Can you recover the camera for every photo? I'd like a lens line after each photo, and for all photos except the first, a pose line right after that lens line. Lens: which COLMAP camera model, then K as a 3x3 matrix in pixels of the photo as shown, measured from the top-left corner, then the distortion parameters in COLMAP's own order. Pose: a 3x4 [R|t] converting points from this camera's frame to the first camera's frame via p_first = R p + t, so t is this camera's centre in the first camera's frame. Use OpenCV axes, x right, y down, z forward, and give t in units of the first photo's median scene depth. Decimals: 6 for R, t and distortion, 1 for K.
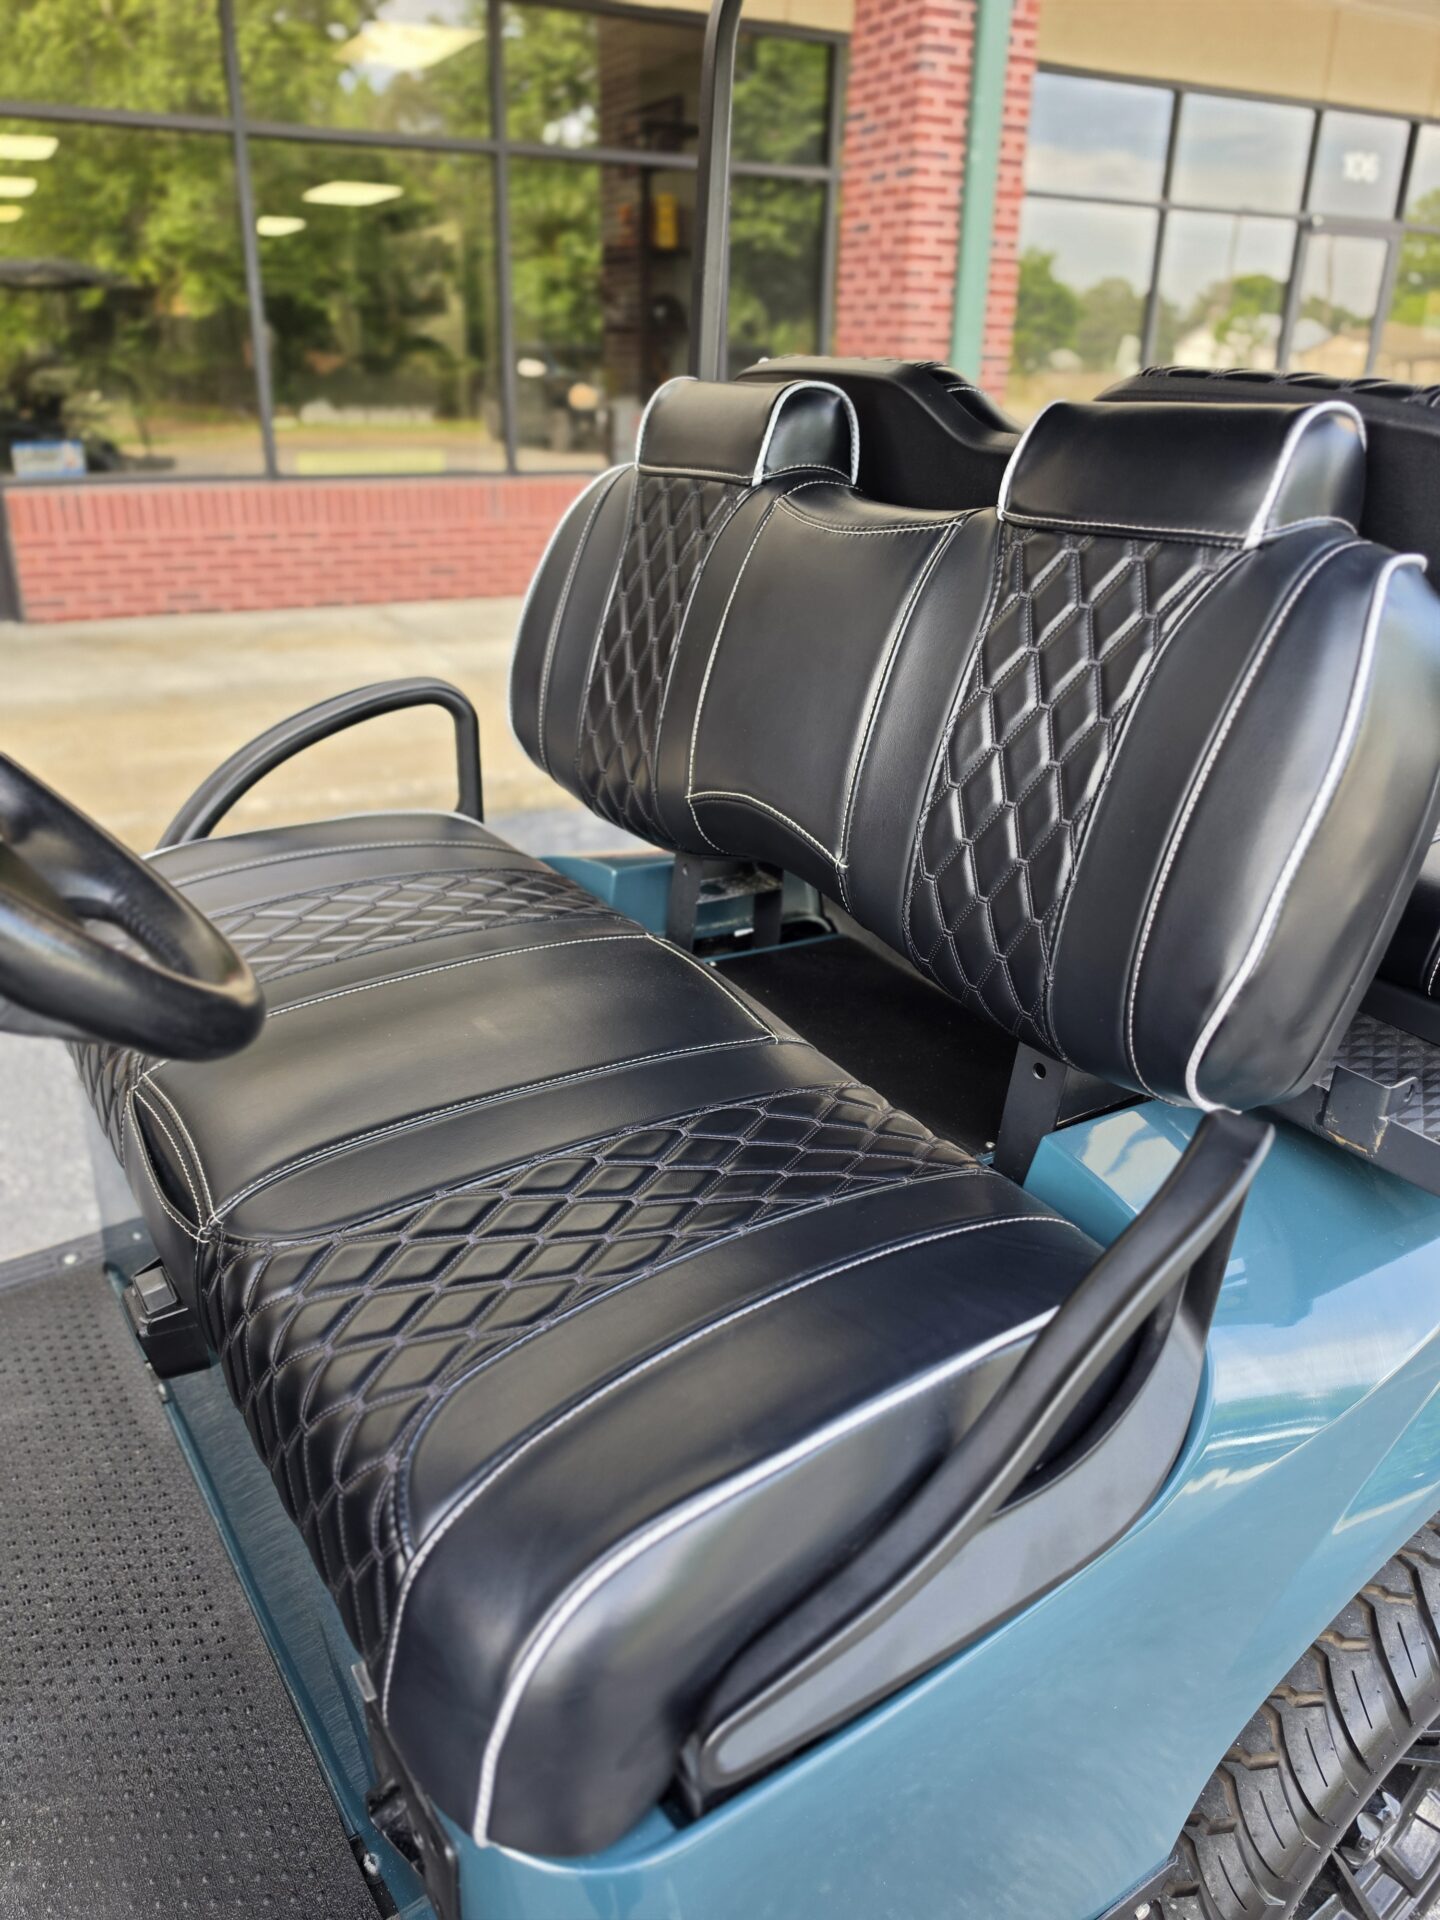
lens RADIAL K [[1351.8, 0, 732.1], [0, 1351.8, 965.0], [0, 0, 1]] dist [0.042039, -0.062095]
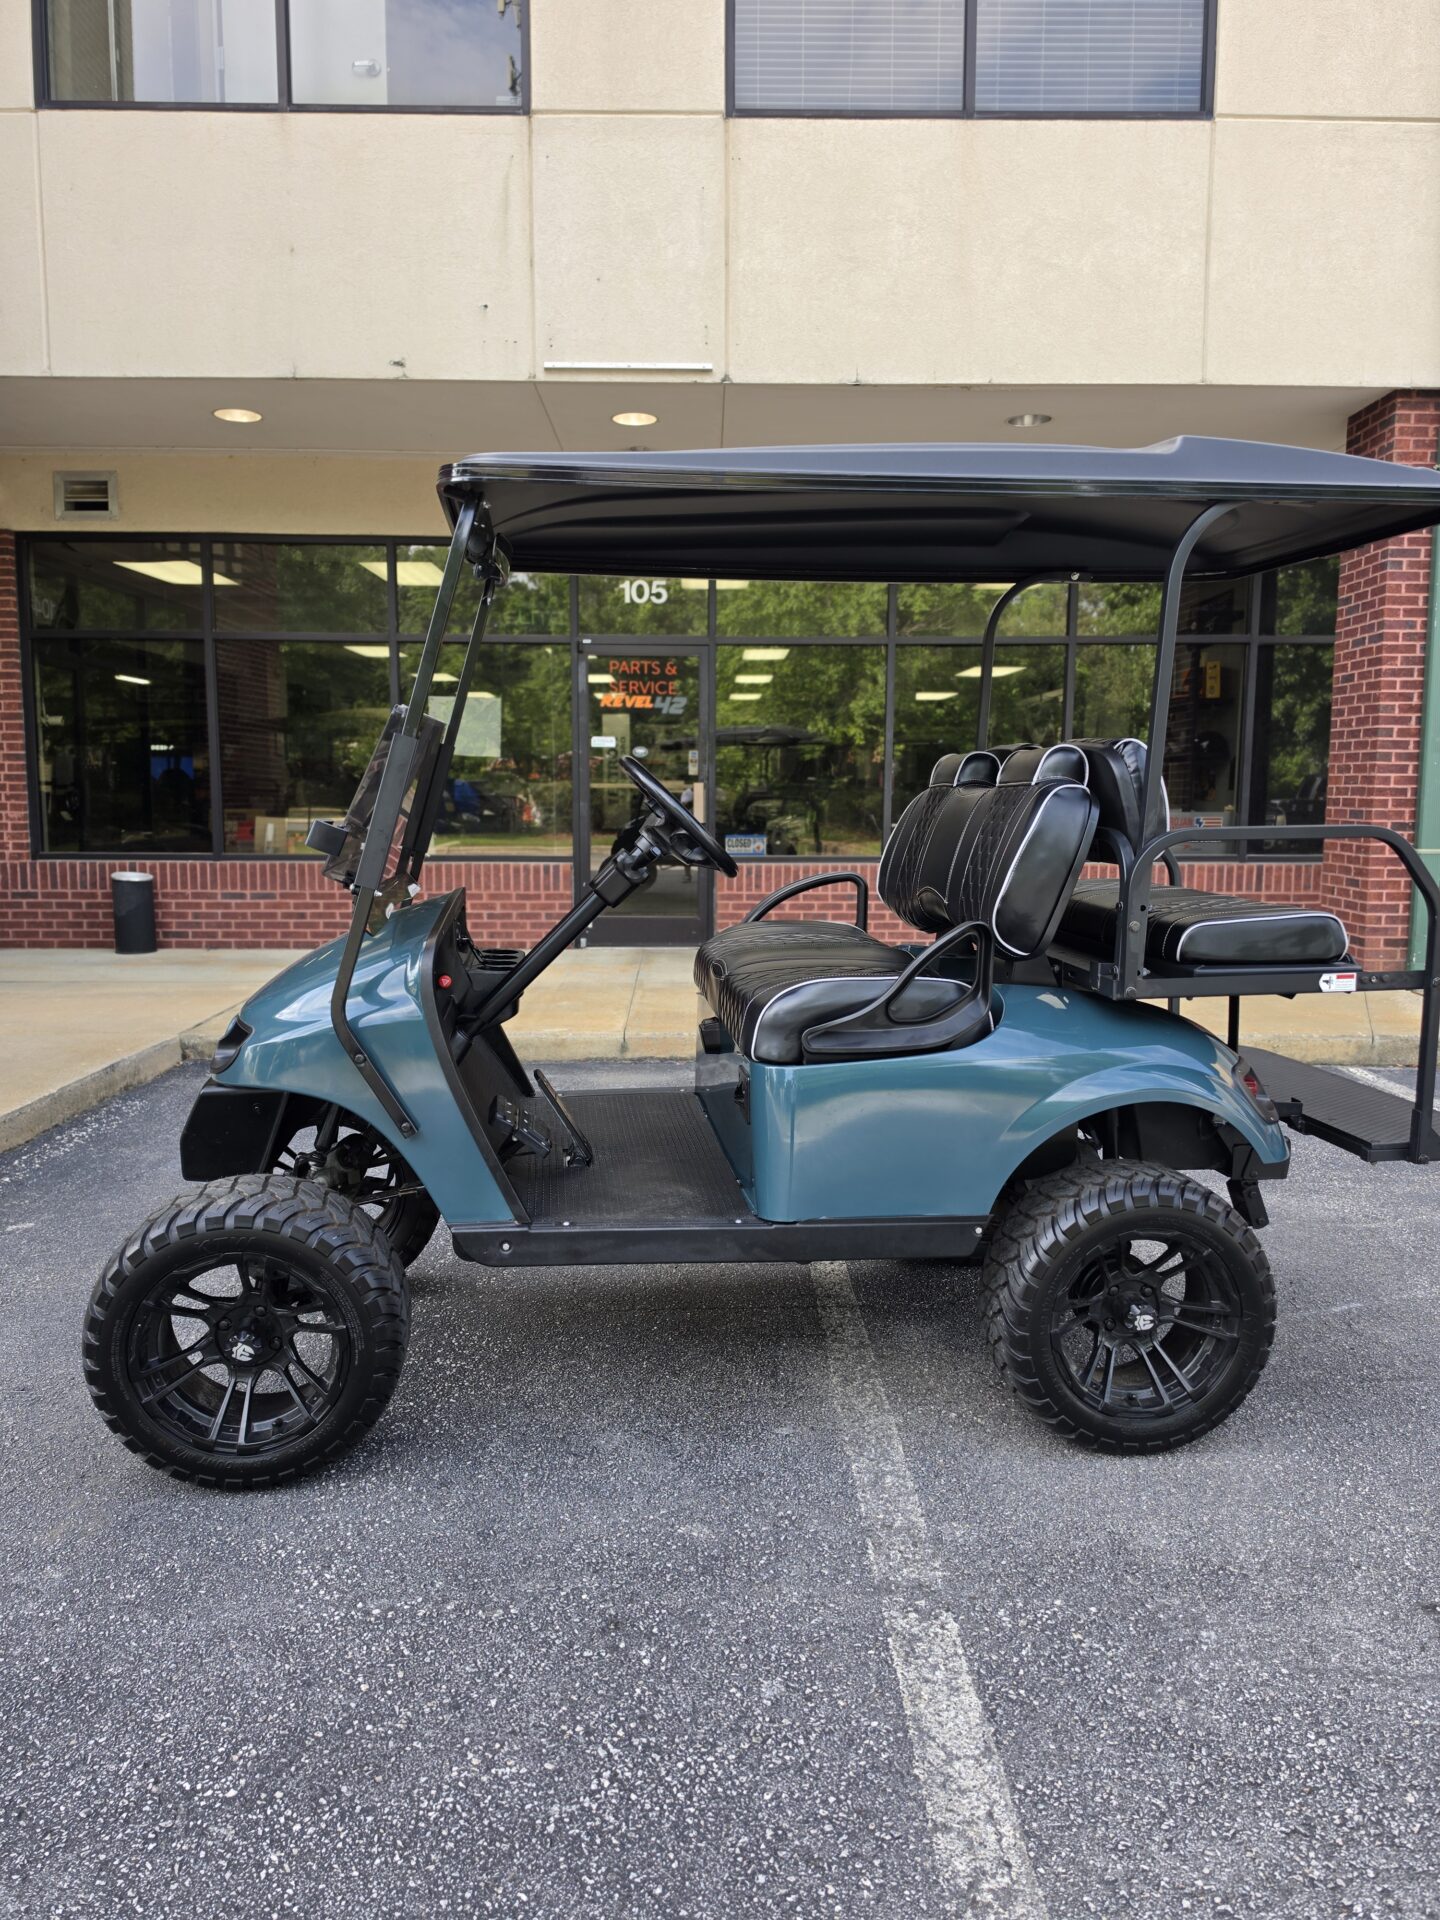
lens RADIAL K [[1344.8, 0, 701.2], [0, 1344.8, 963.0], [0, 0, 1]] dist [0.029929, -0.040208]
pose [[0.886985, 0.043875, -0.459708, 0.156070], [-0.176739, 0.951938, -0.250156, 0.141652], [0.426638, 0.303133, 0.852109, -0.265629]]
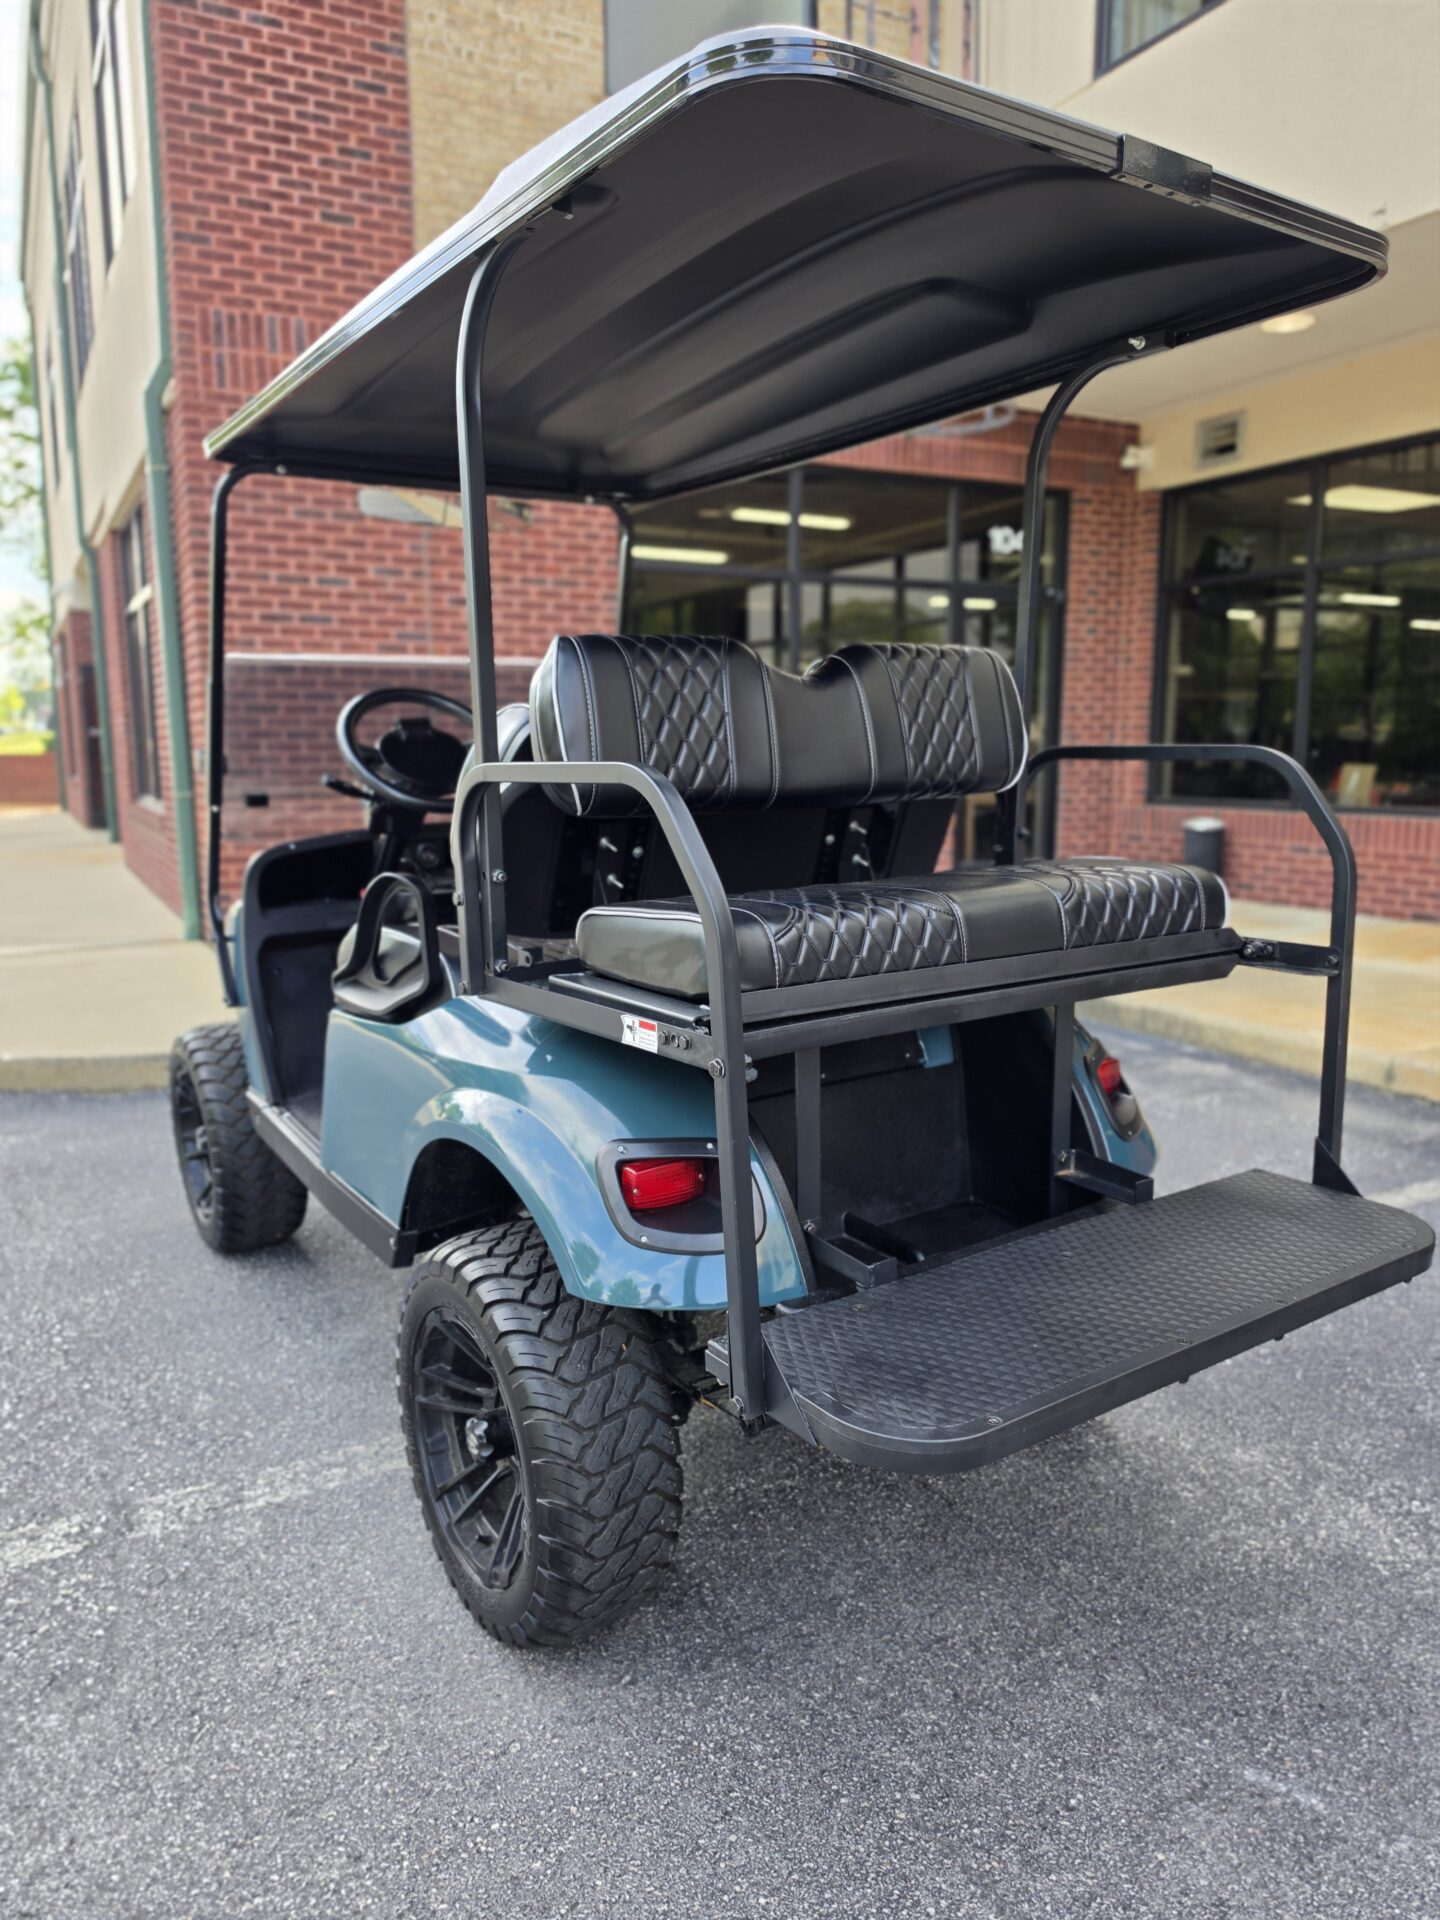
lens RADIAL K [[1324.1, 0, 720.0], [0, 1324.1, 948.7], [0, 0, 1]] dist [0.075912, -0.063995]
pose [[-0.000861, 0.139360, -0.990241, 0.389535], [-0.403566, 0.905974, 0.127852, -0.052830], [0.914950, 0.399738, 0.055461, 0.179715]]
